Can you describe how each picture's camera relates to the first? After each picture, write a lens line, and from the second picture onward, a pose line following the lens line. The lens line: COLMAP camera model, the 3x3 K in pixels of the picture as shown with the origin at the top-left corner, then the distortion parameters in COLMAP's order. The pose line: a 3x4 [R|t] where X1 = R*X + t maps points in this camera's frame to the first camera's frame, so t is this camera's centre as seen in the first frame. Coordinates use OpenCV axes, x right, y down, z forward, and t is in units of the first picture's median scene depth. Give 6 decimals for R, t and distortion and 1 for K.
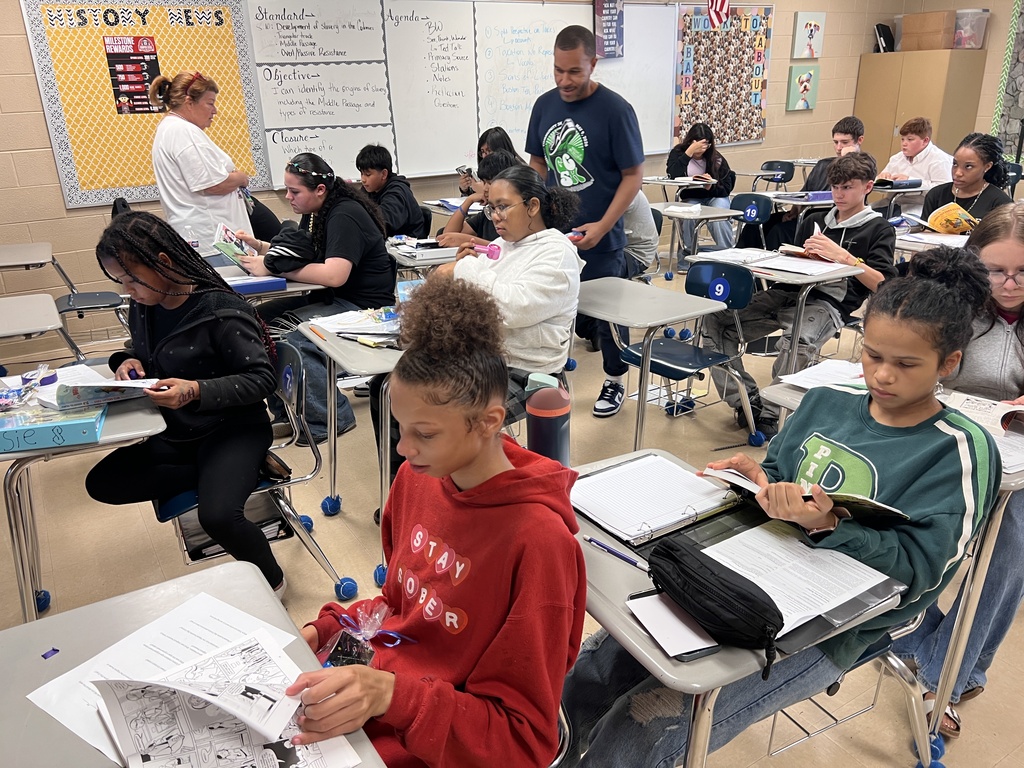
lens RADIAL K [[770.1, 0, 512.7], [0, 770.1, 382.3], [0, 0, 1]] dist [-0.008095, -0.018260]
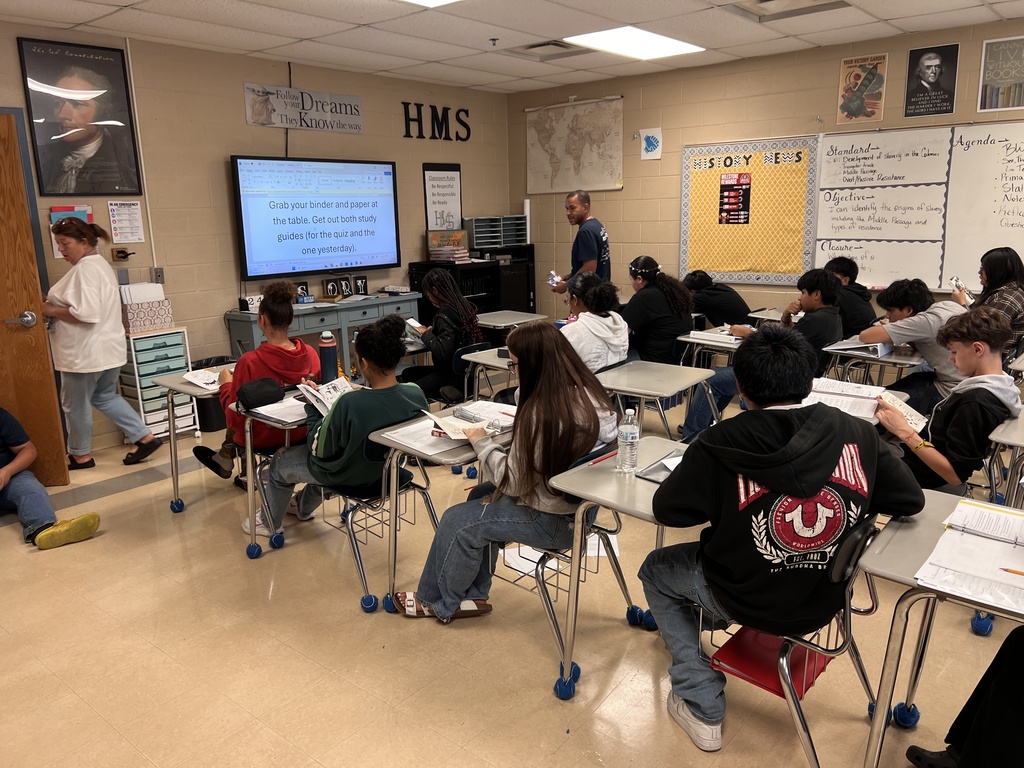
lens RADIAL K [[770.1, 0, 511.7], [0, 770.1, 385.3], [0, 0, 1]] dist [-0.008095, -0.018260]
pose [[0.288063, 0.211227, -0.934025, 0.778023], [-0.338894, 0.934735, 0.106869, -0.074156], [0.895640, 0.285751, 0.340846, 0.202369]]
